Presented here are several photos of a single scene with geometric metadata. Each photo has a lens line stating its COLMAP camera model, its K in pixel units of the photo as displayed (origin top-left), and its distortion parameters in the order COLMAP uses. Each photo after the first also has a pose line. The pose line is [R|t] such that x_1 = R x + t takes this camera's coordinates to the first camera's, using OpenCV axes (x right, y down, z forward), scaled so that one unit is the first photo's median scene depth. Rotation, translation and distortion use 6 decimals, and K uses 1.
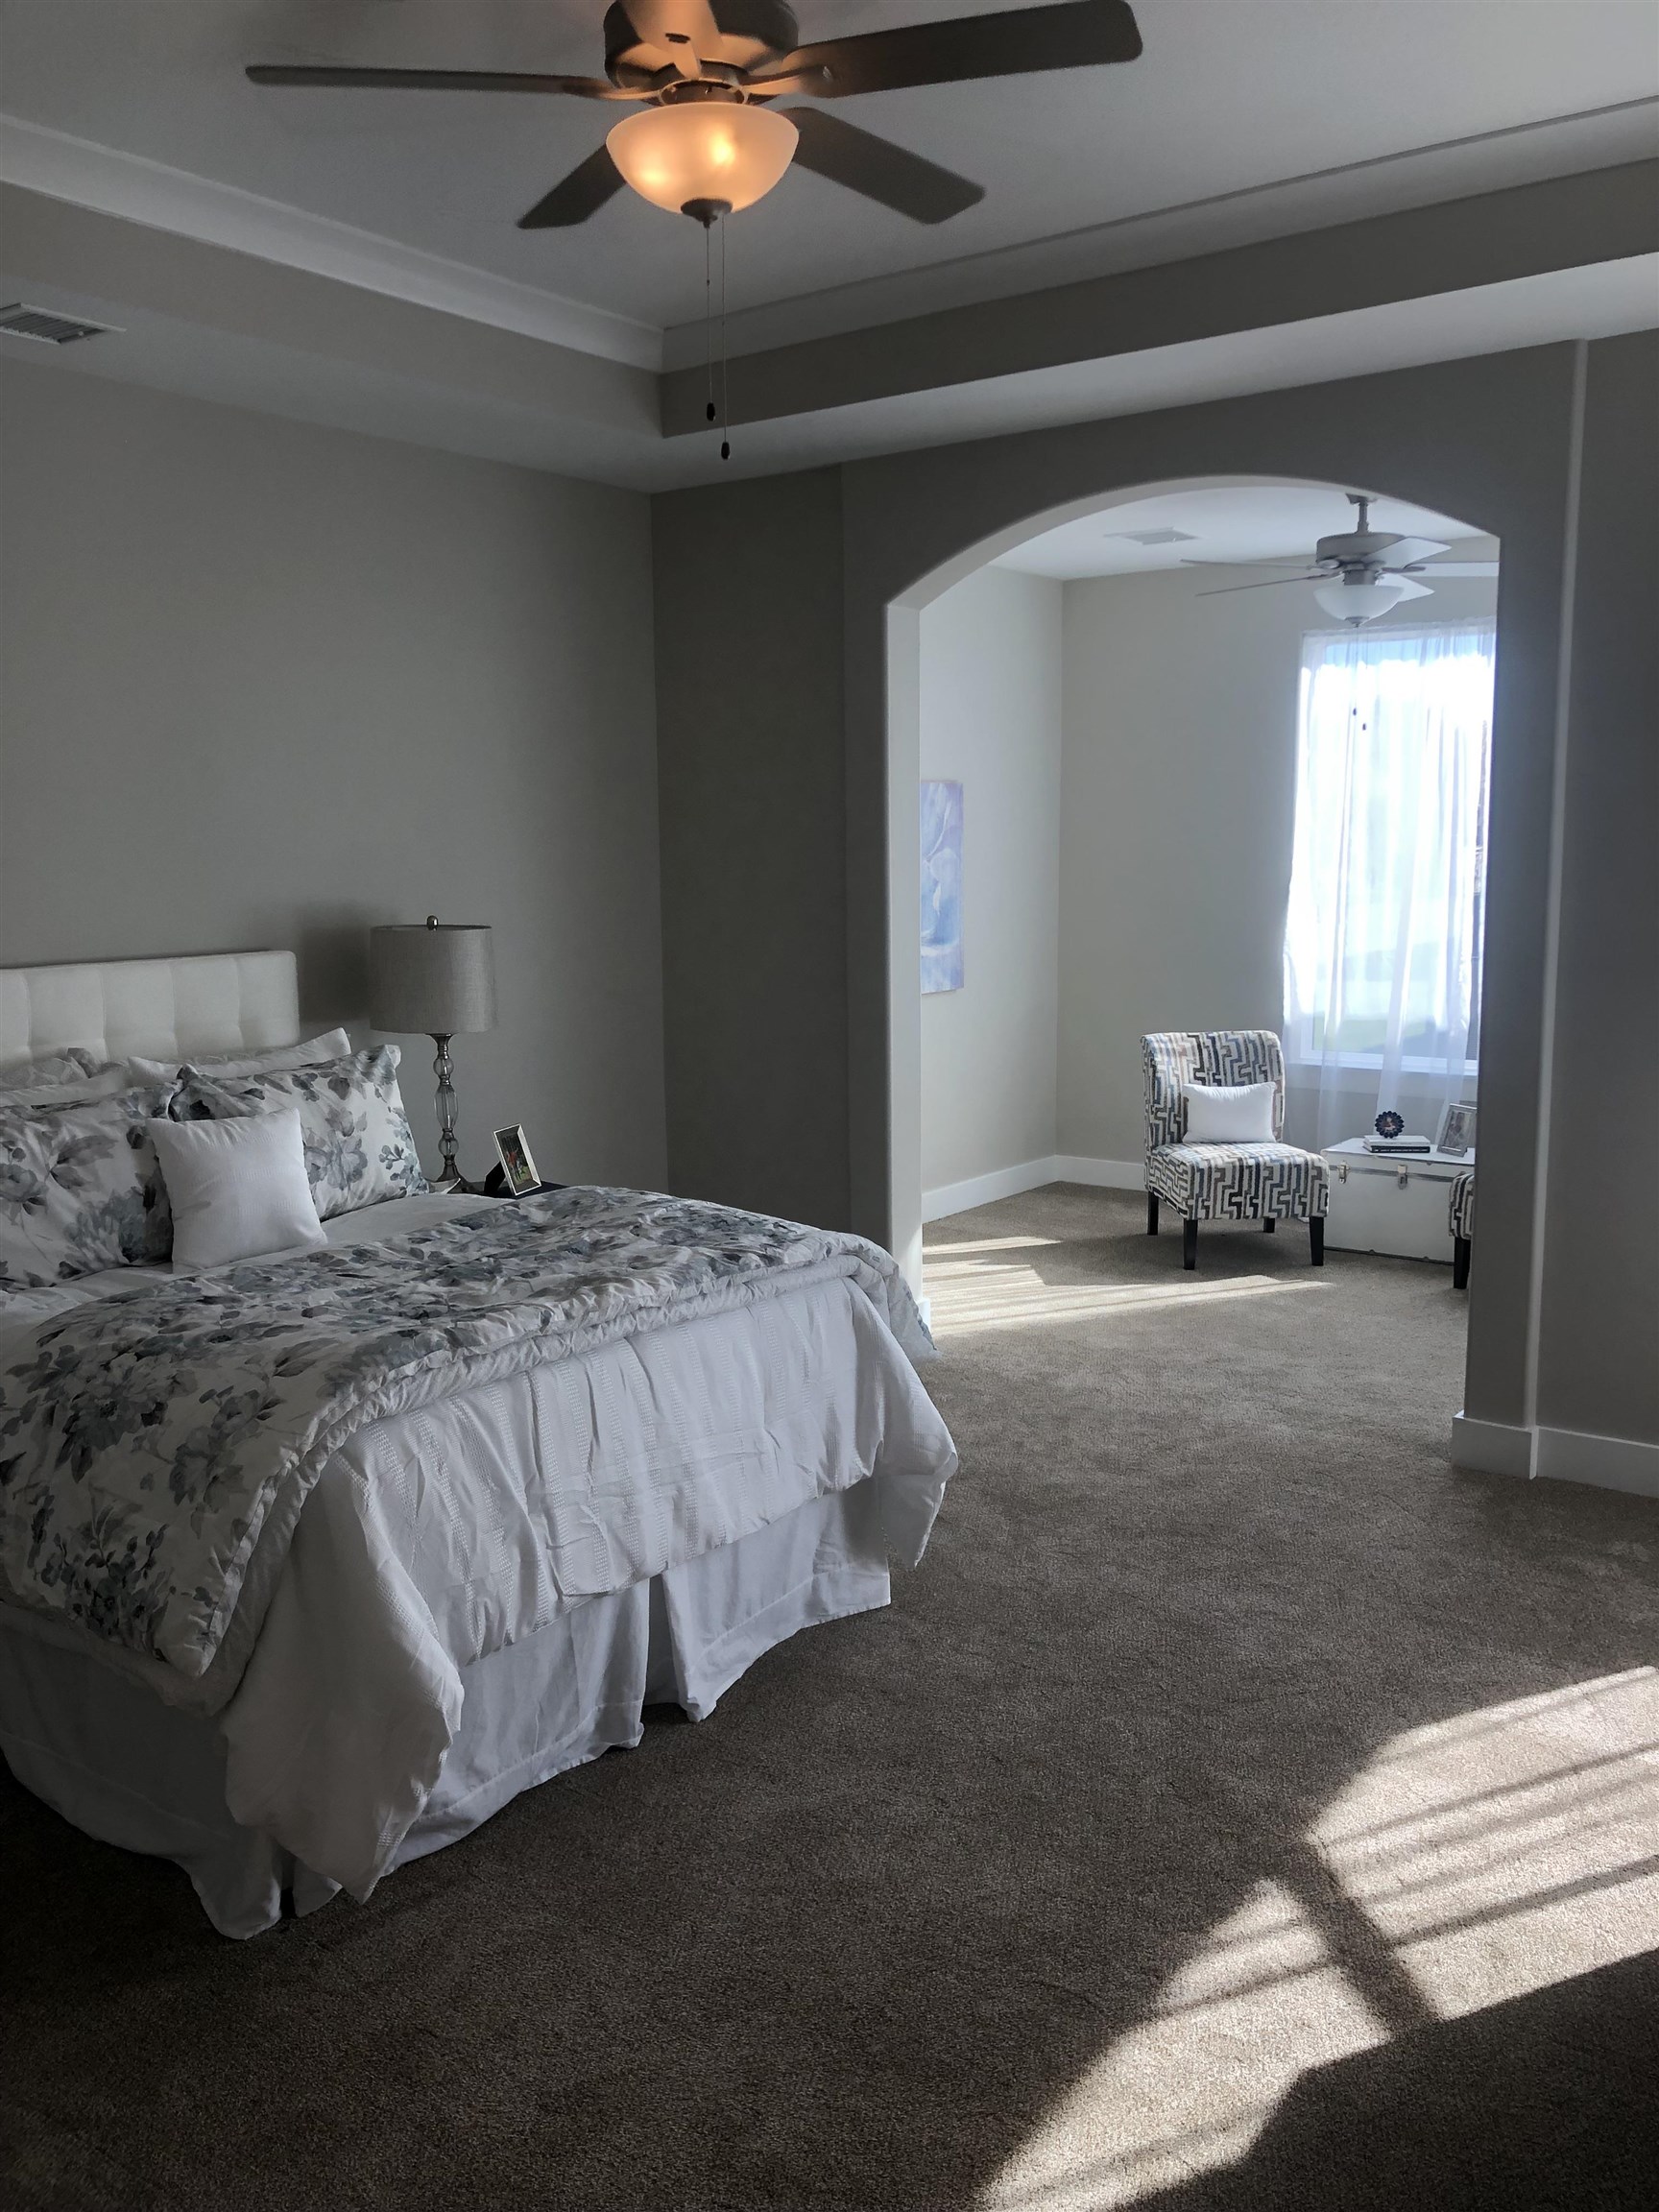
lens RADIAL K [[1807.8, 0, 815.8], [0, 1807.8, 1100.4], [0, 0, 1]] dist [0.027916, -0.027162]
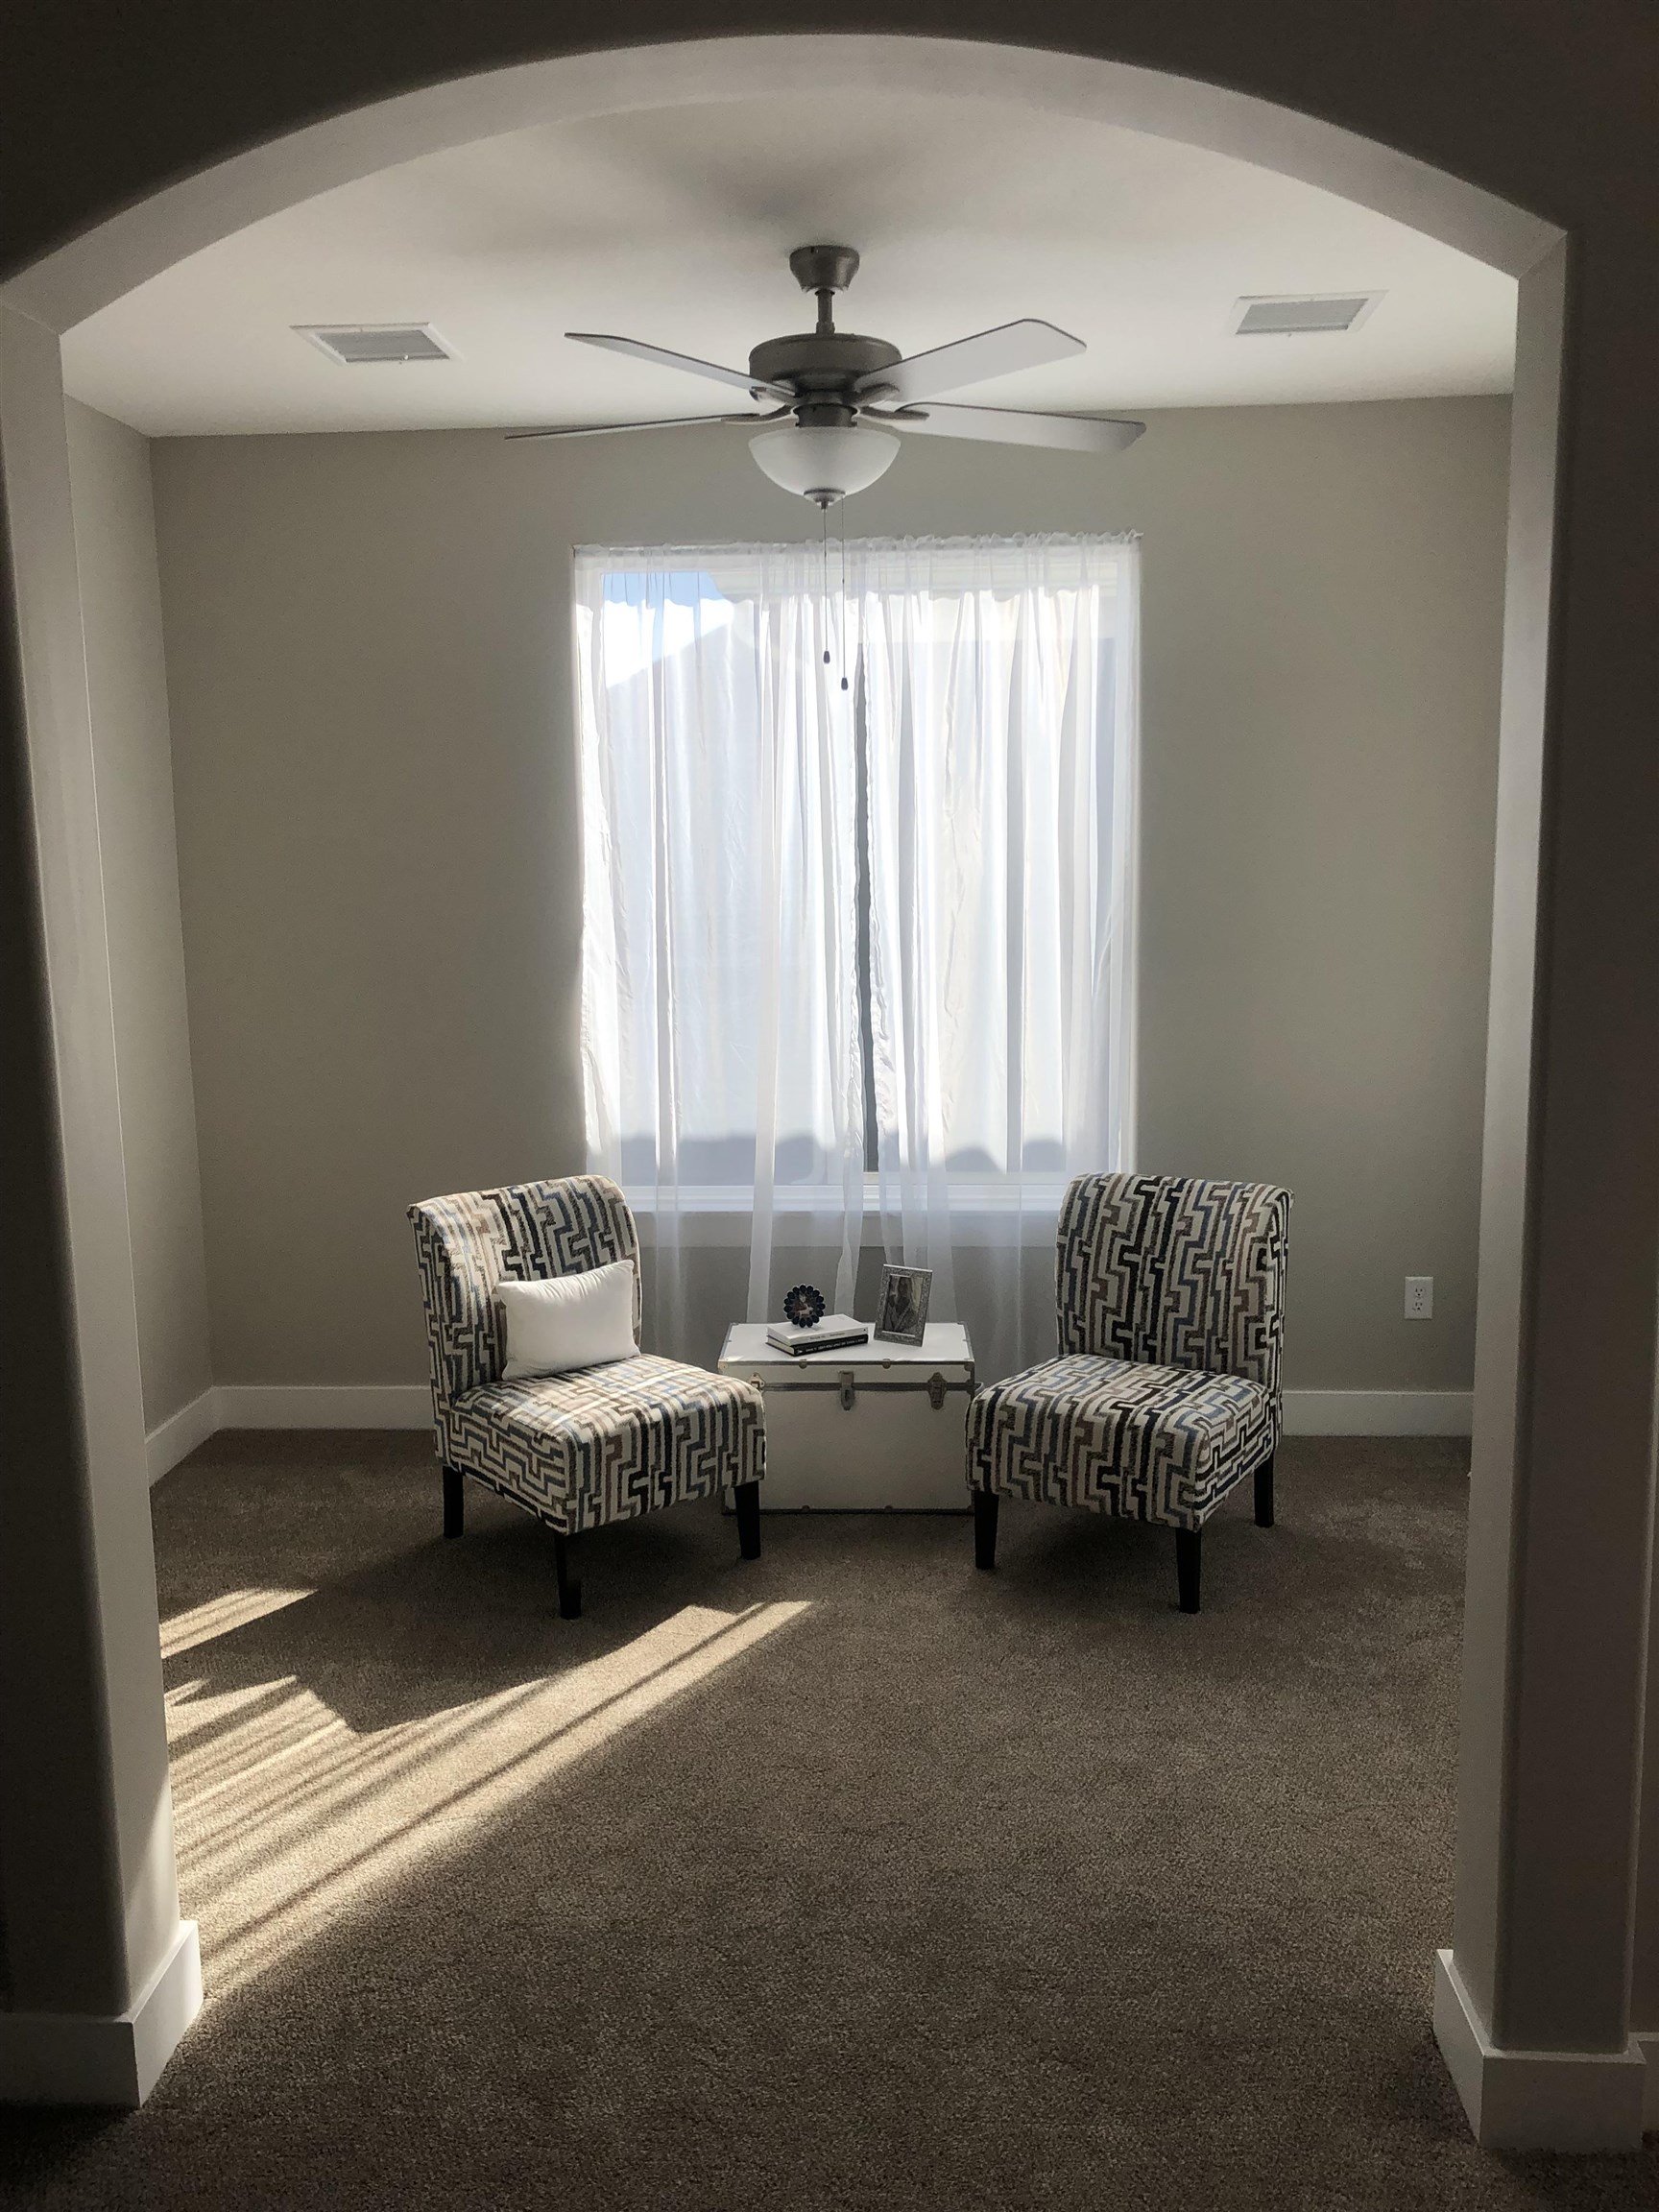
lens RADIAL K [[1807.8, 0, 816.2], [0, 1807.8, 1114.8], [0, 0, 1]] dist [0.027916, -0.027162]
pose [[0.831875, -0.083743, 0.548608, -0.032063], [0.084231, 0.996149, 0.024336, -0.071147], [-0.548534, 0.025965, 0.835725, 0.451038]]
